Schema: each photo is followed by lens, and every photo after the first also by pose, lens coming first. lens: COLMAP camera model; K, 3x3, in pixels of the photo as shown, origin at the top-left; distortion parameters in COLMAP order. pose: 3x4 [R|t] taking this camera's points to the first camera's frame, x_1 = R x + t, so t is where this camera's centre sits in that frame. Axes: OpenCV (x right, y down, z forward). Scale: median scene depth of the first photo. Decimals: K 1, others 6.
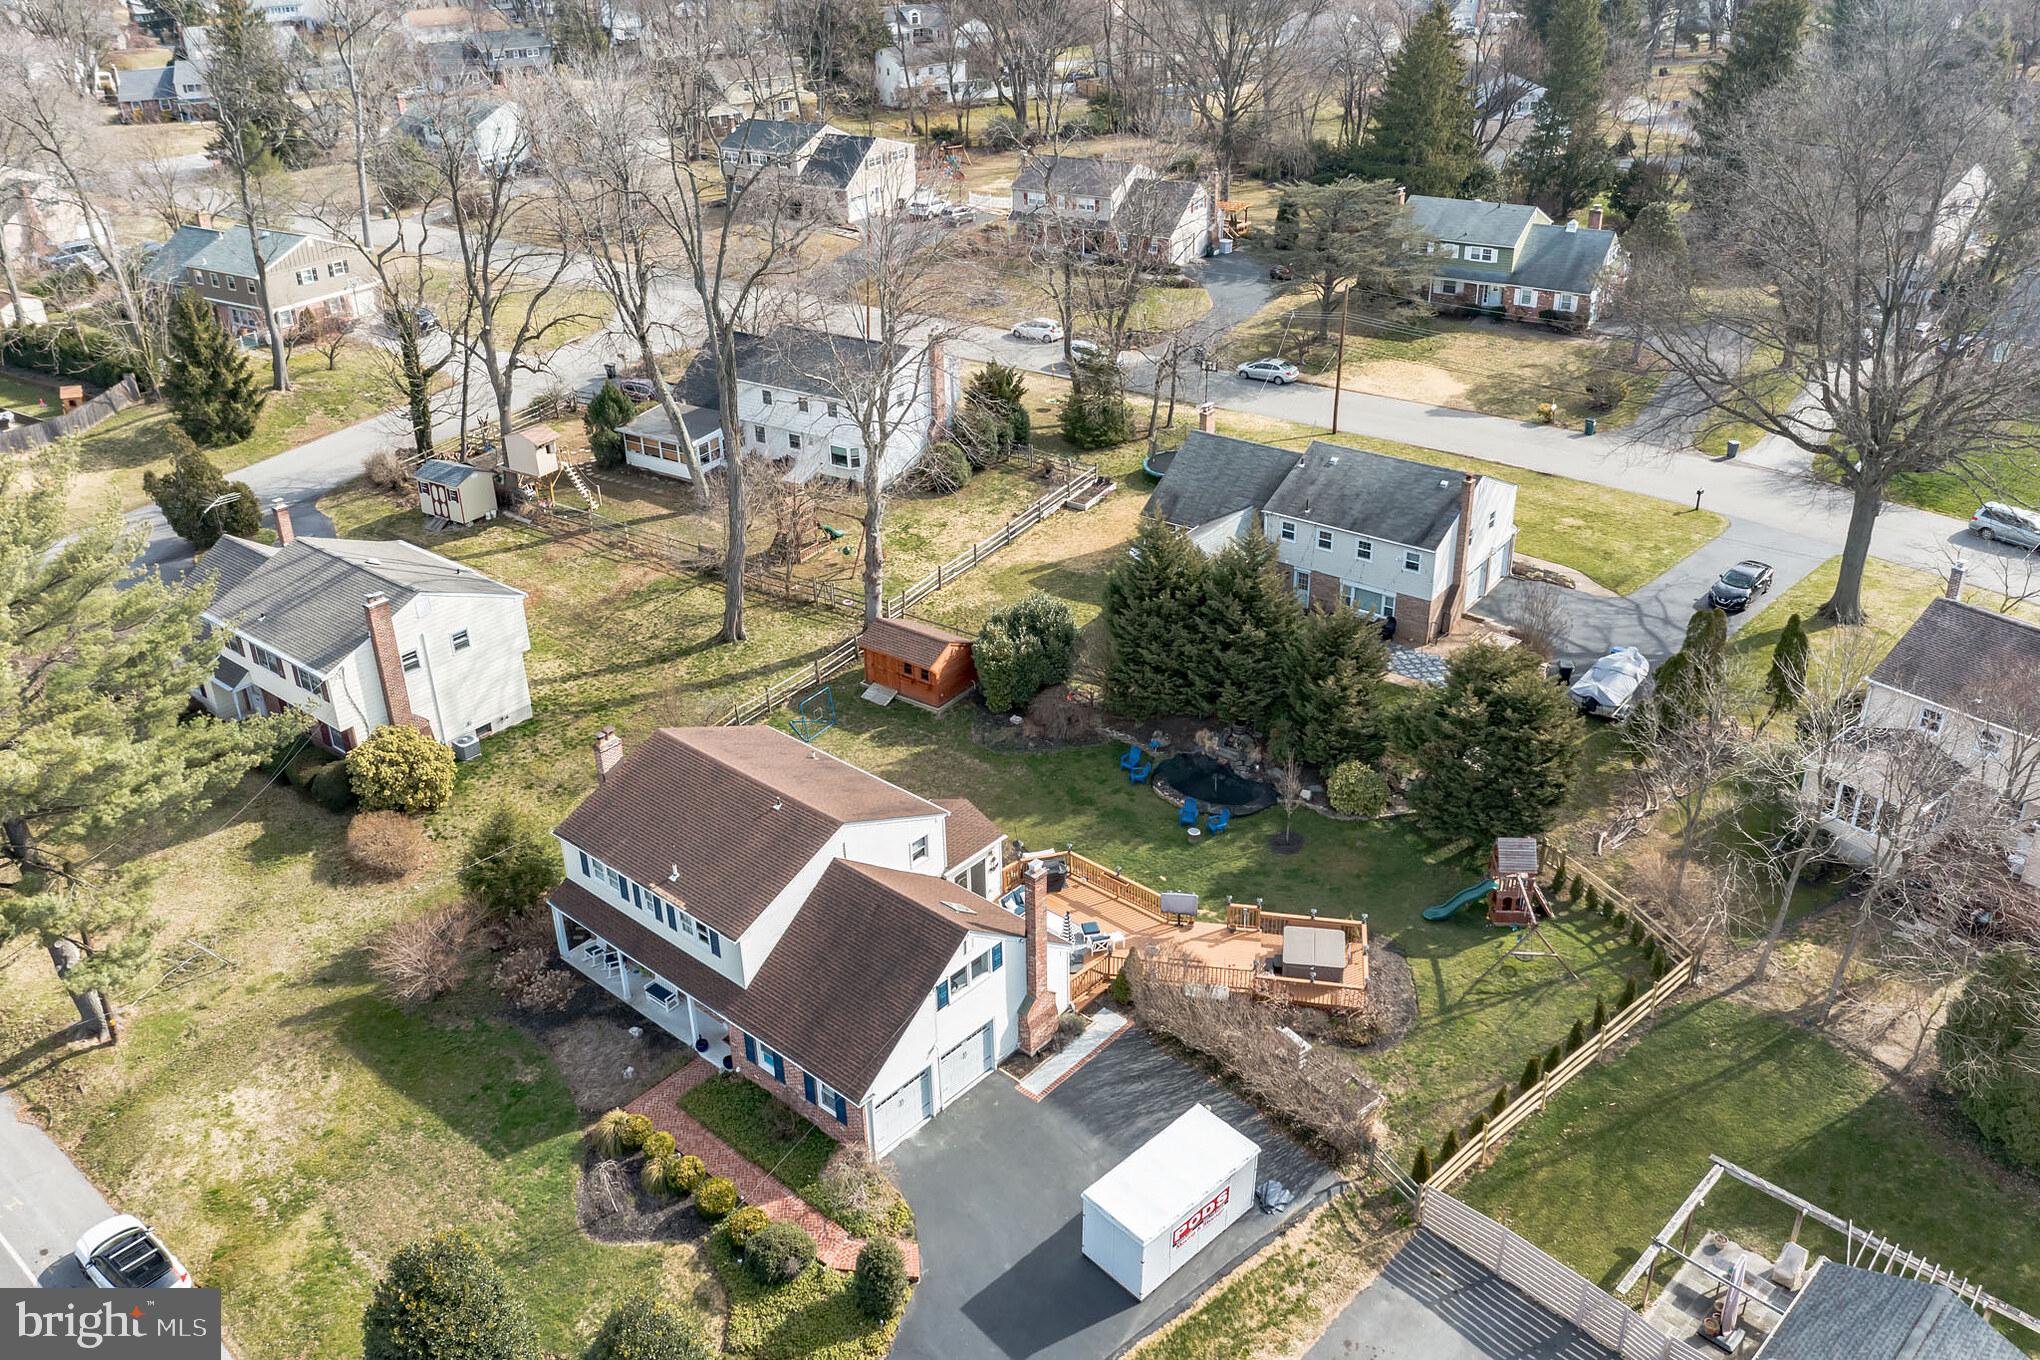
lens RADIAL K [[1505.9, 0, 1020.0], [0, 1505.9, 680.0], [0, 0, 1]] dist [-0.012075, 0.003425]
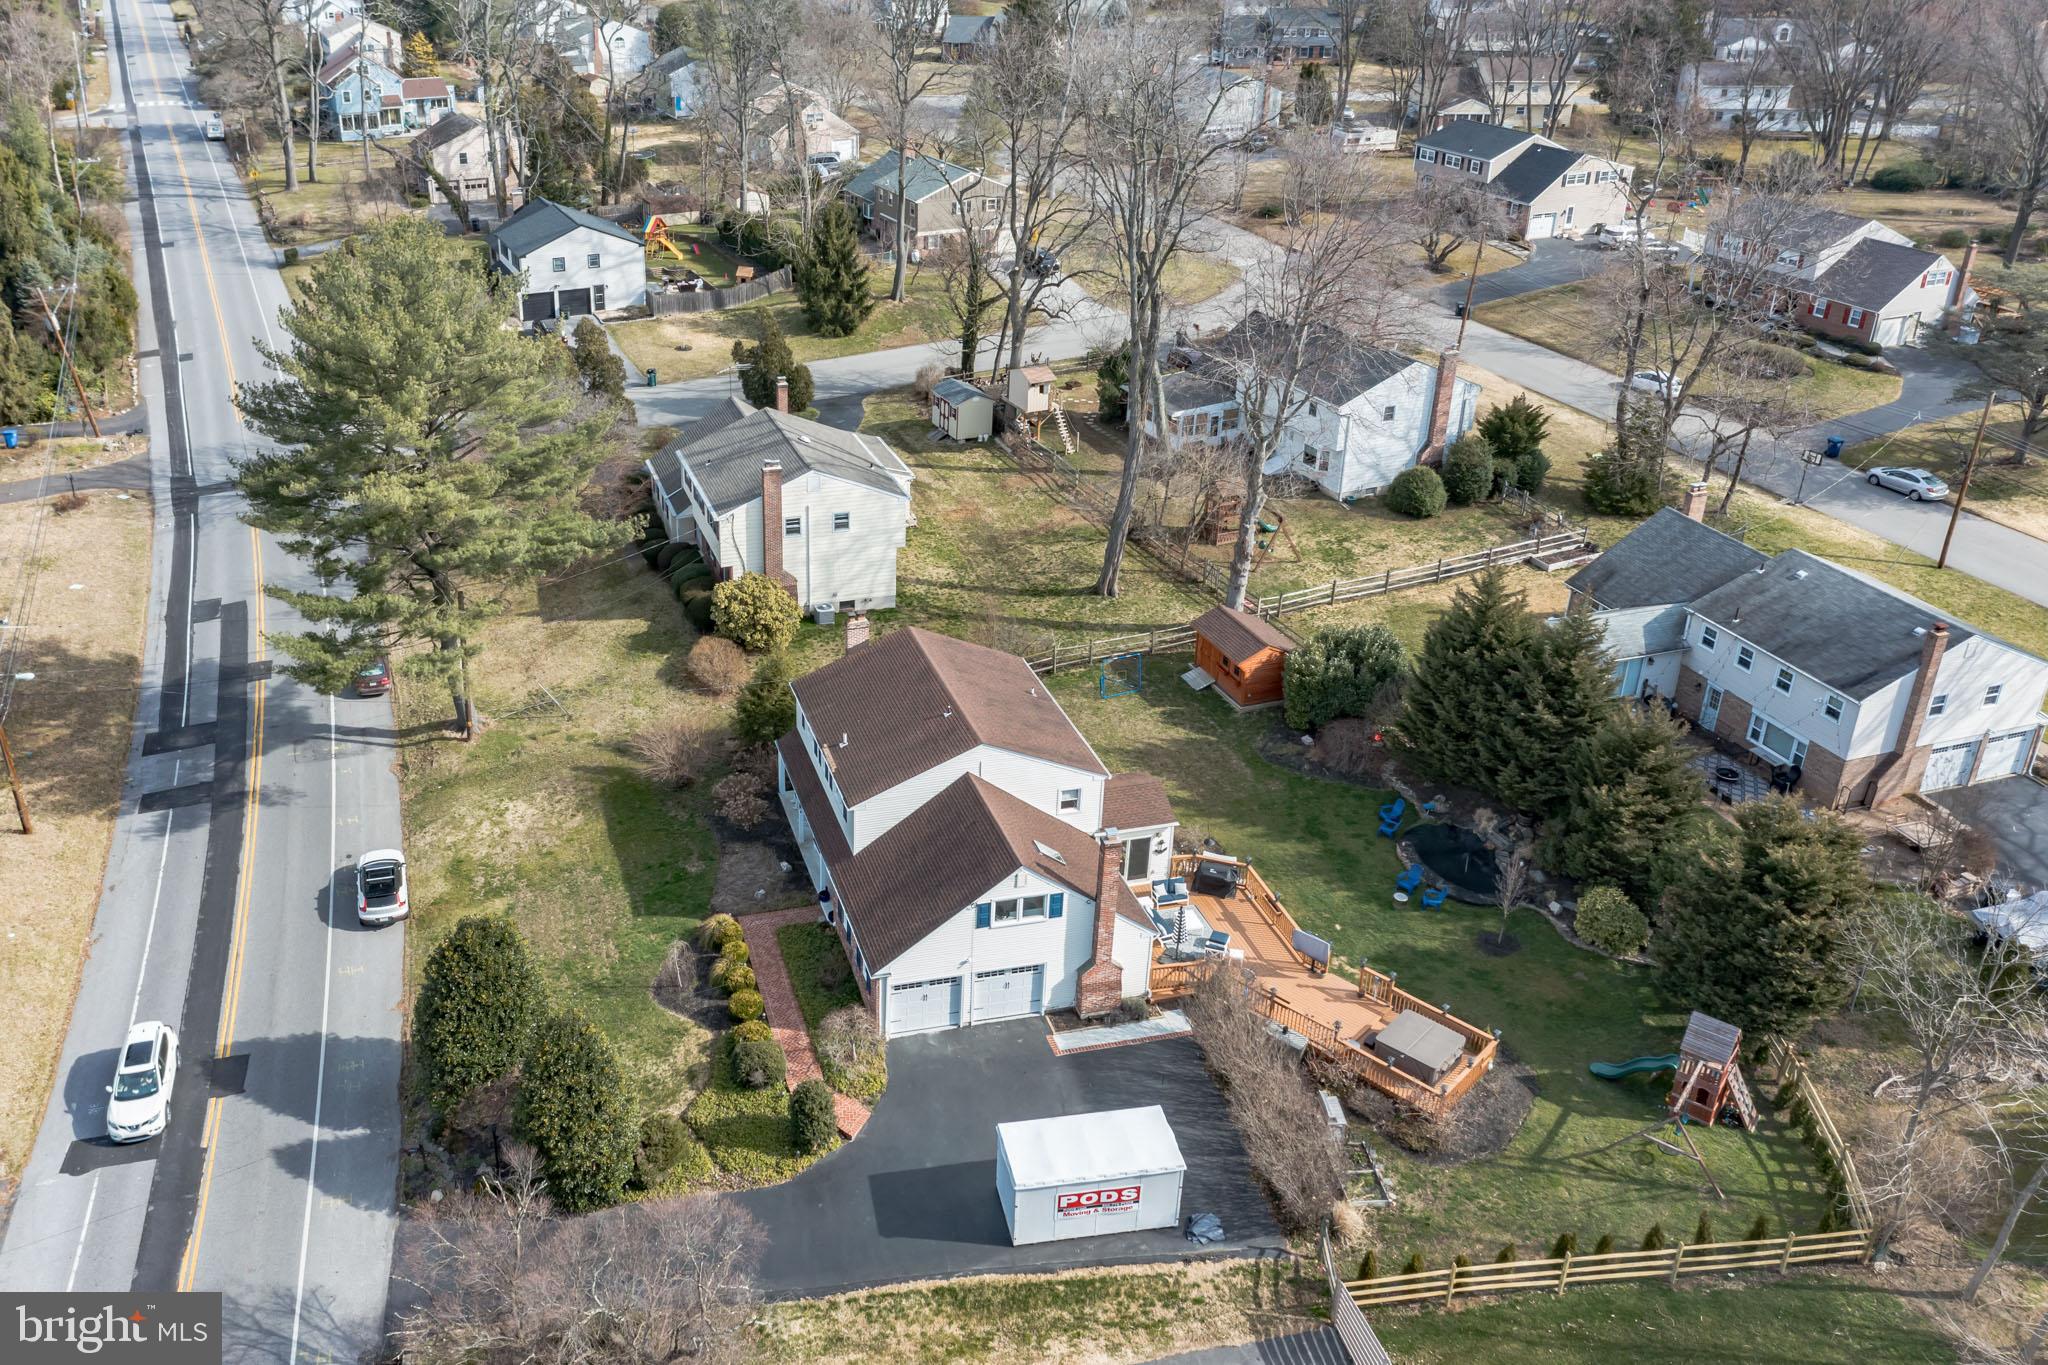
lens RADIAL K [[1647.8, 0, 1024.0], [0, 1647.8, 682.5], [0, 0, 1]] dist [-0.010282, -0.002091]
pose [[0.832516, 0.273659, -0.481693, 0.379404], [-0.285107, 0.957137, 0.051015, -0.012258], [0.475006, 0.094863, 0.874854, -0.016733]]
